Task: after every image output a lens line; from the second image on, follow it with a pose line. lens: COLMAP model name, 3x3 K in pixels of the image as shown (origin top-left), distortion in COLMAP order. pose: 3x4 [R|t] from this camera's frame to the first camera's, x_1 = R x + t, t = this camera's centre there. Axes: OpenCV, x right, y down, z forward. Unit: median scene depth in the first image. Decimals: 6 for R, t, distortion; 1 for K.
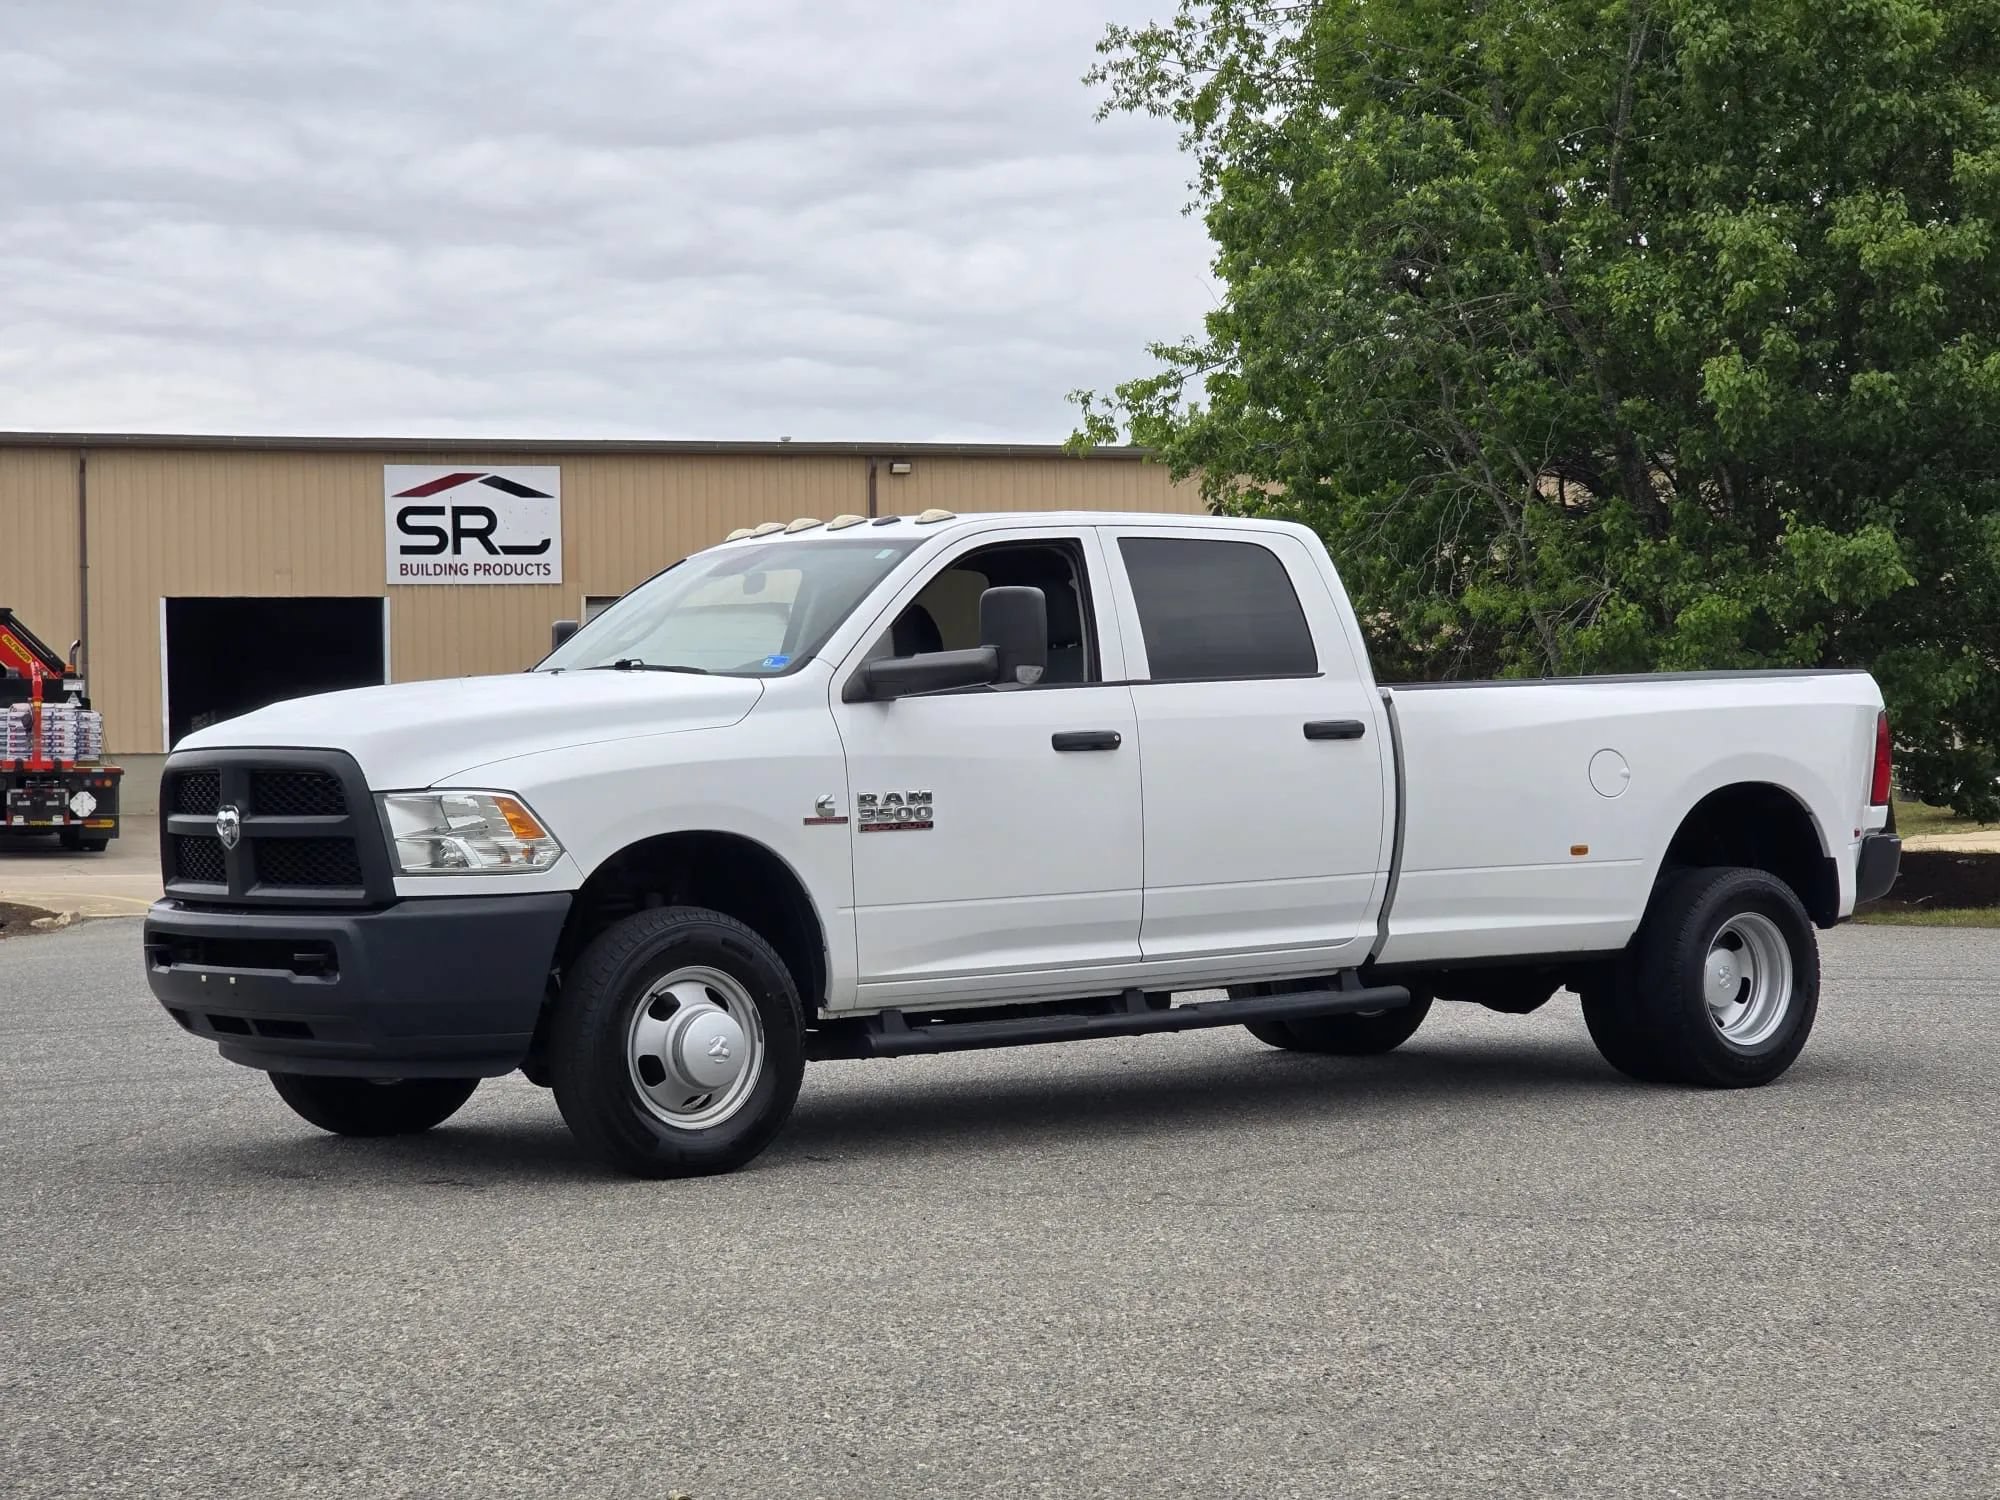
lens RADIAL K [[3870.3, 0, 1000.0], [0, 3870.3, 750.0], [0, 0, 1]] dist [-0.000113, 0.466961]
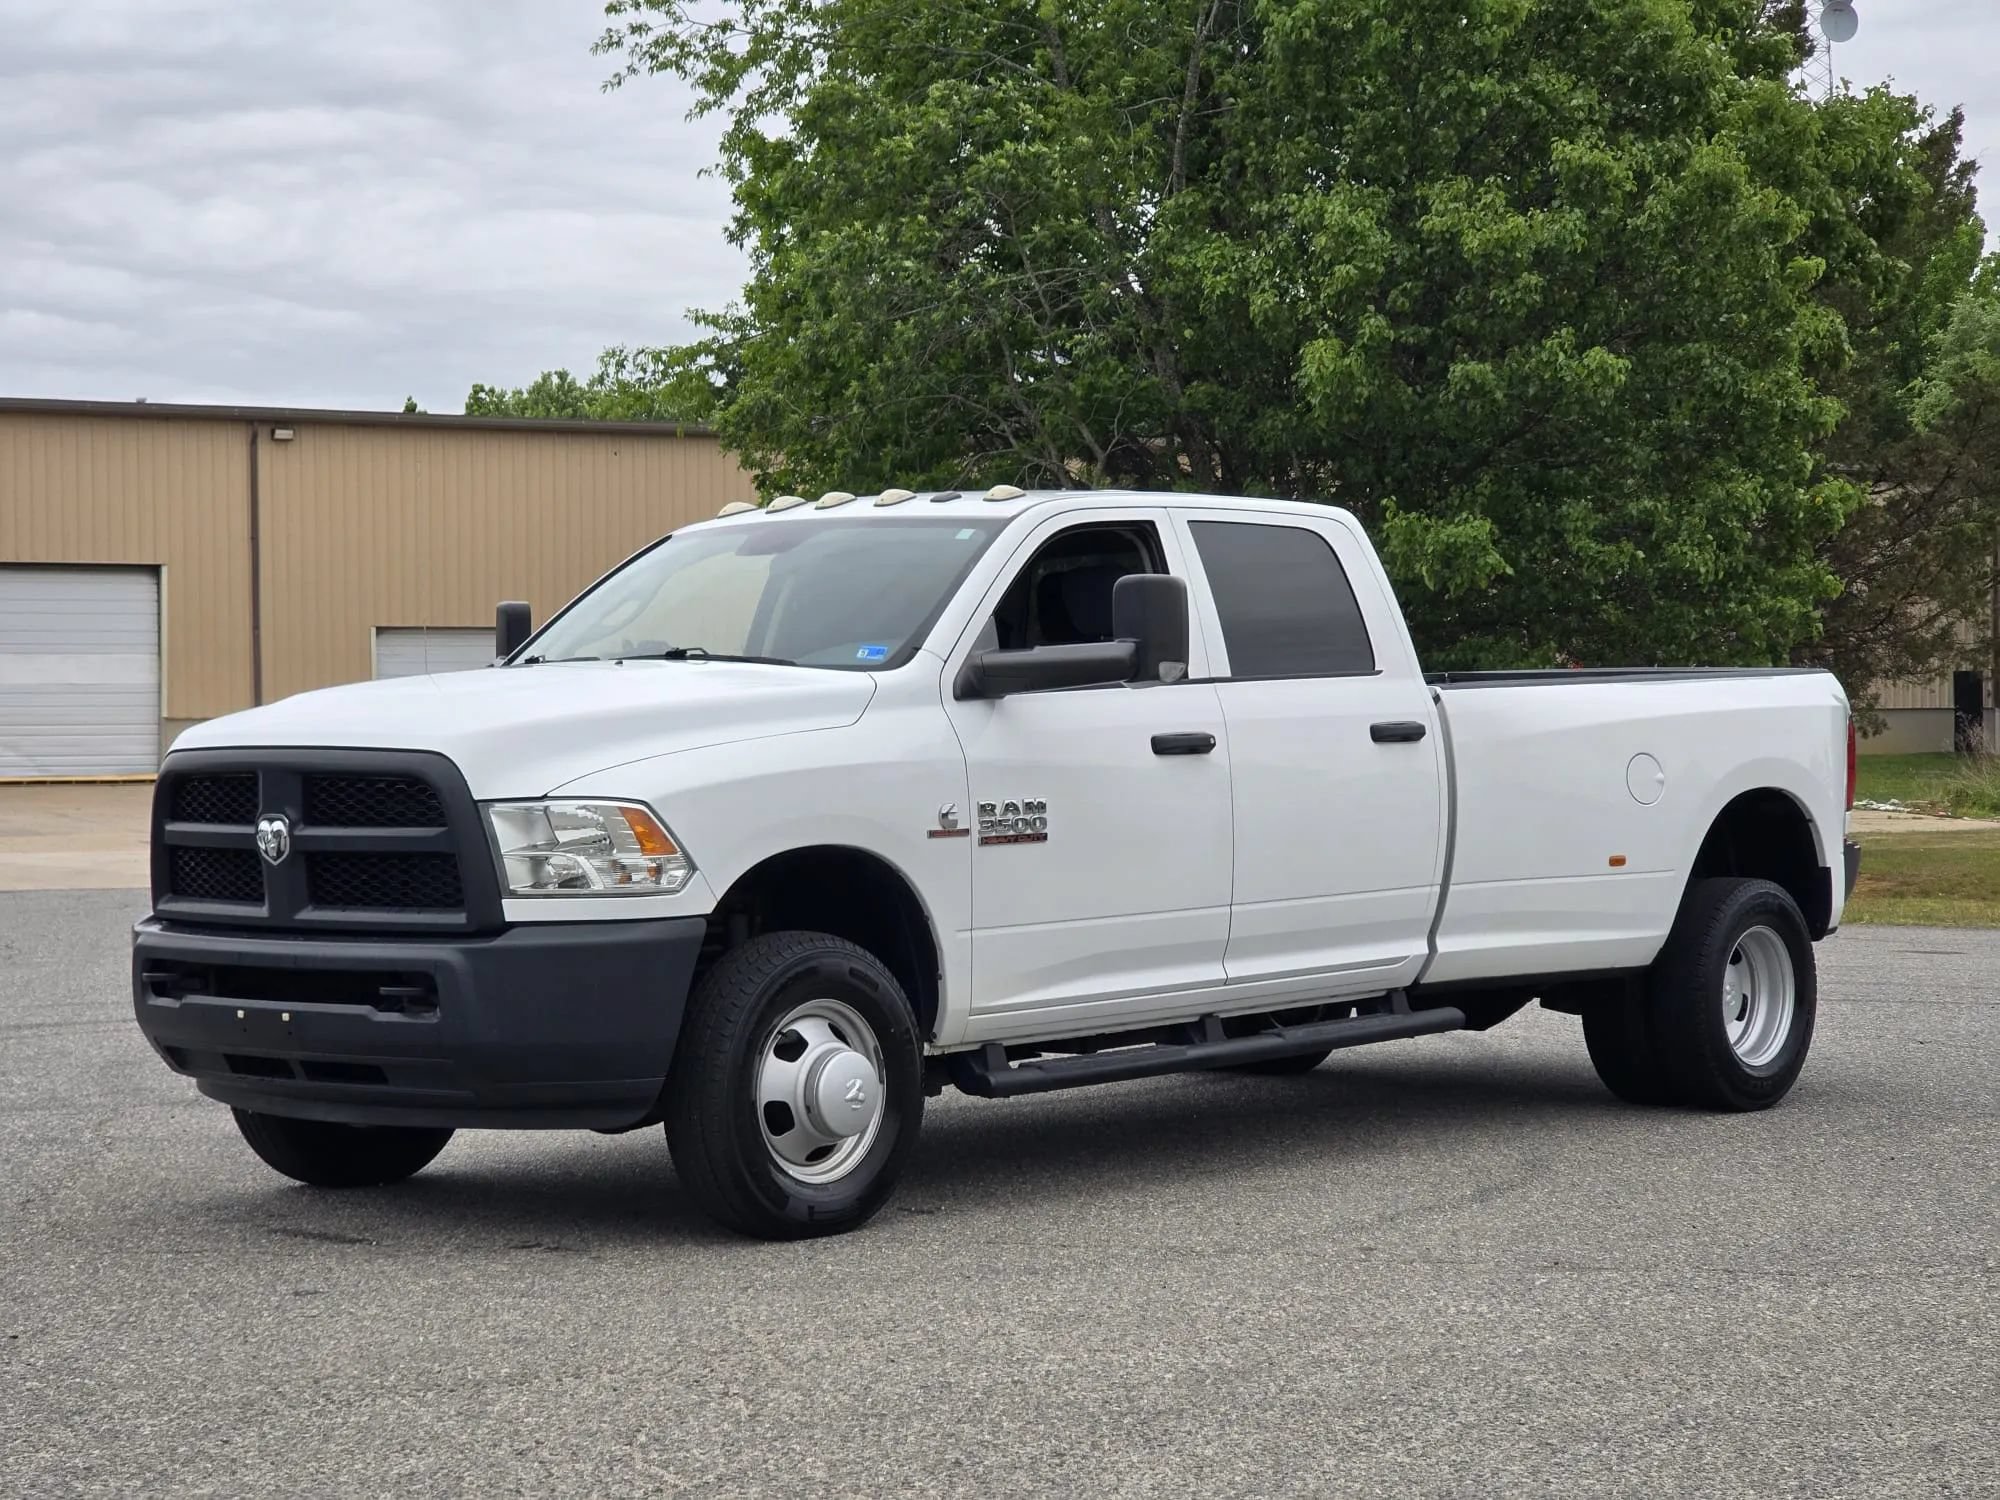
lens RADIAL K [[3858.1, 0, 965.4], [0, 3858.1, 755.2], [0, 0, 1]] dist [0.014513, 0.288042]
pose [[0.984645, 0.006438, 0.174449, -0.176397], [-0.007880, 0.999940, 0.007577, -0.005831], [-0.174390, -0.008835, 0.984637, 0.113144]]
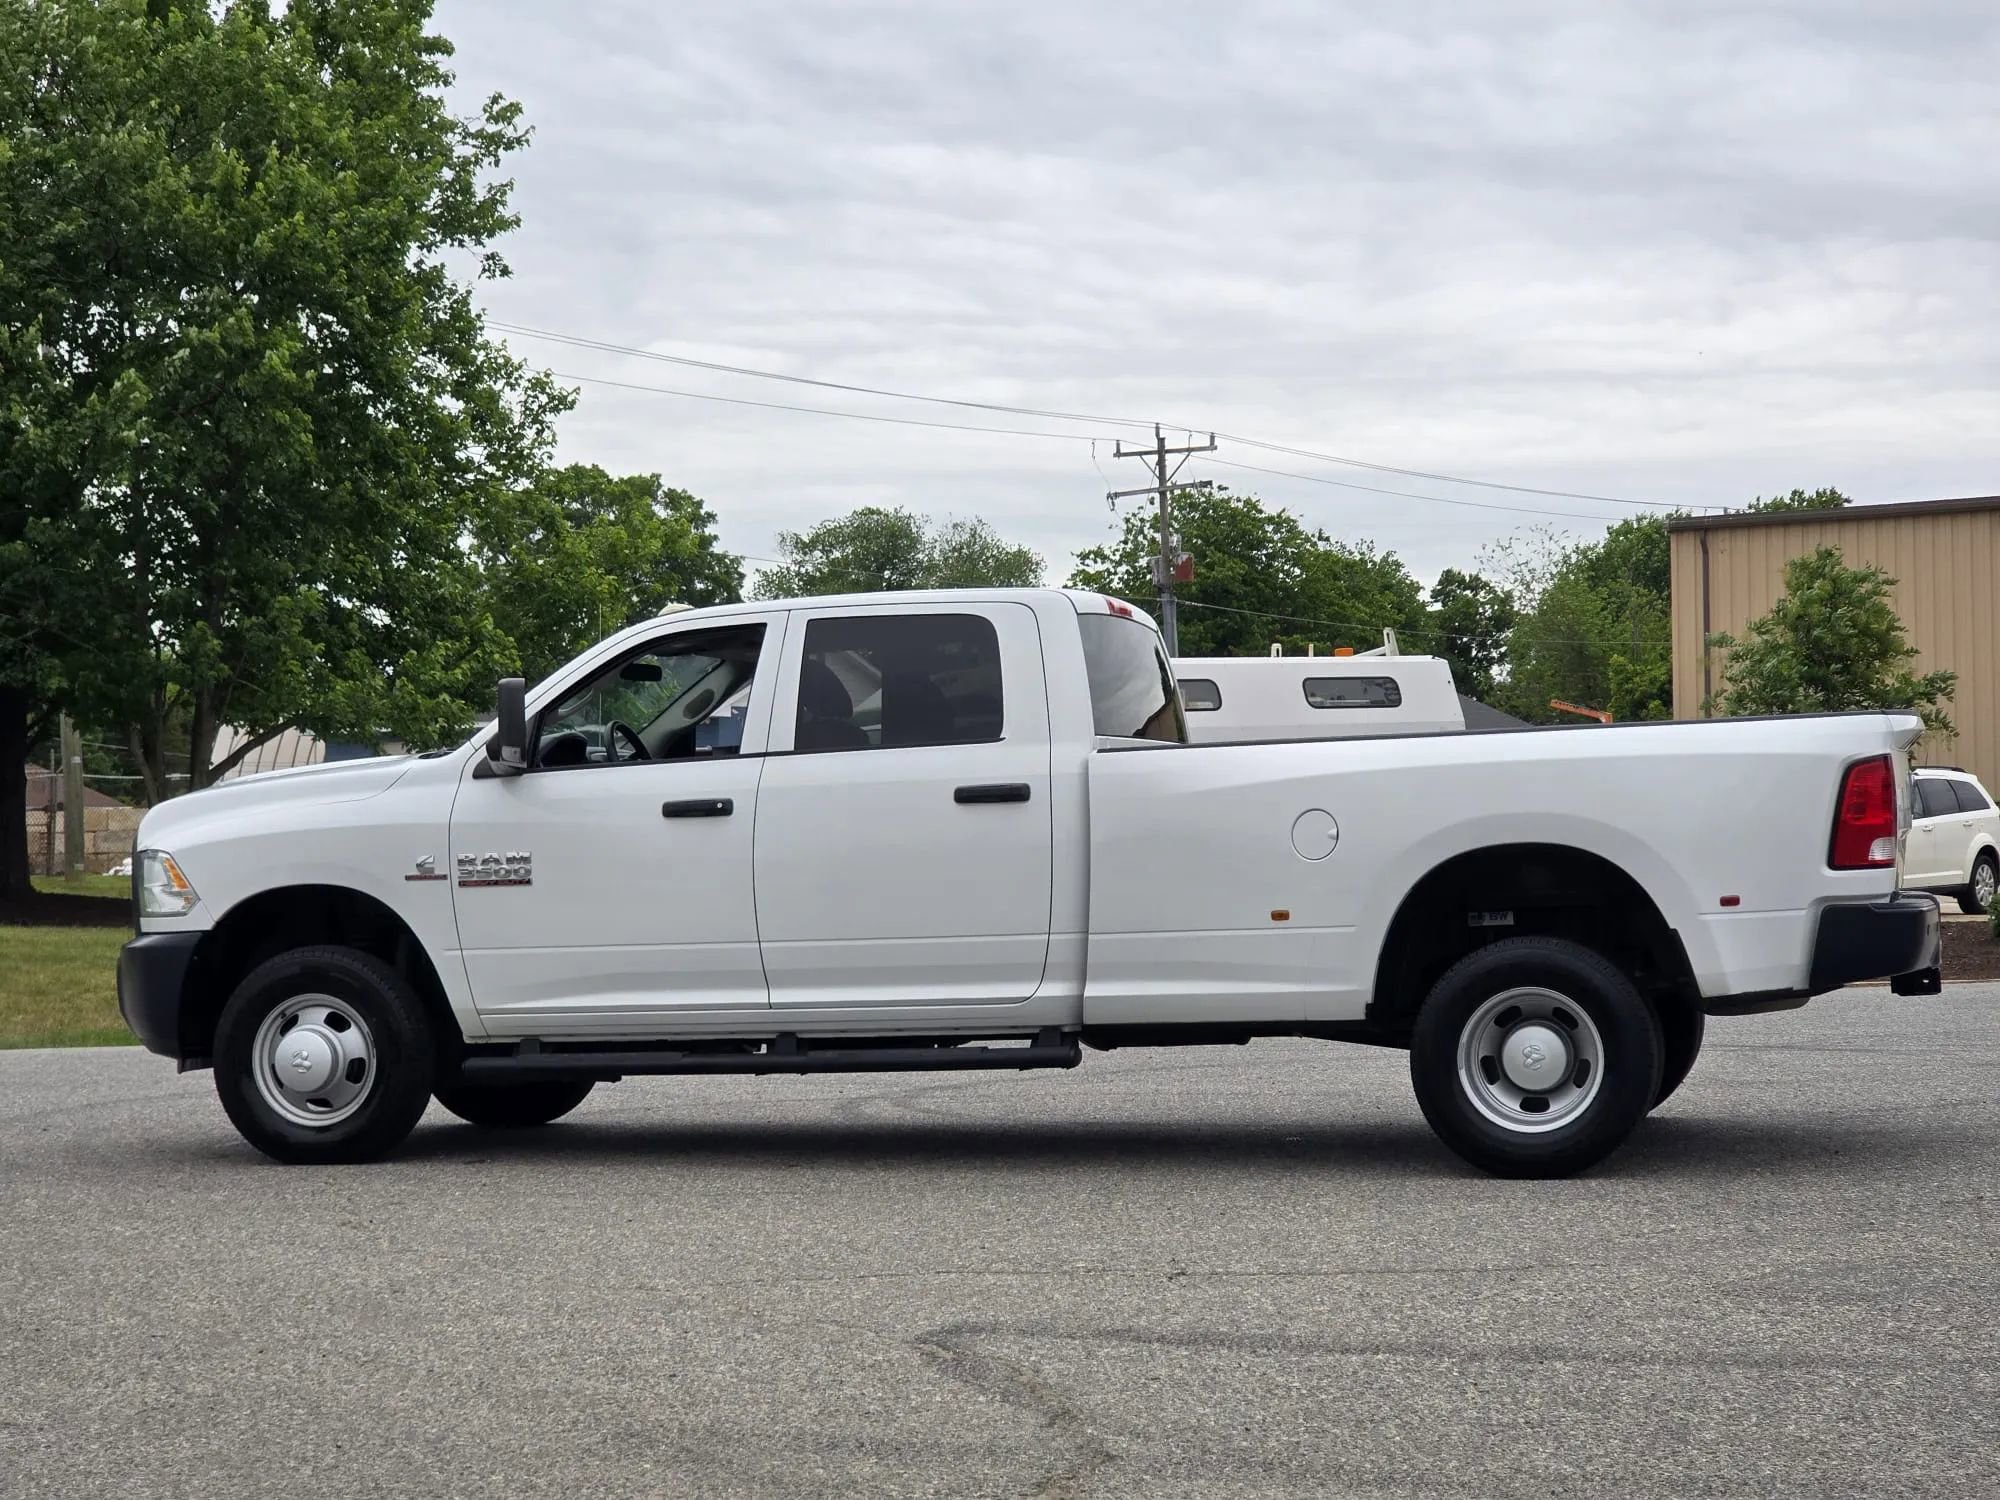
lens RADIAL K [[3750.7, 0, 1000.0], [0, 3750.7, 750.0], [0, 0, 1]] dist [-0.522115, 7.879836]
pose [[0.596356, -0.014859, -0.802582, 0.890994], [0.011820, 0.999883, -0.009729, -0.007234], [0.802633, -0.003685, 0.596462, 0.409181]]
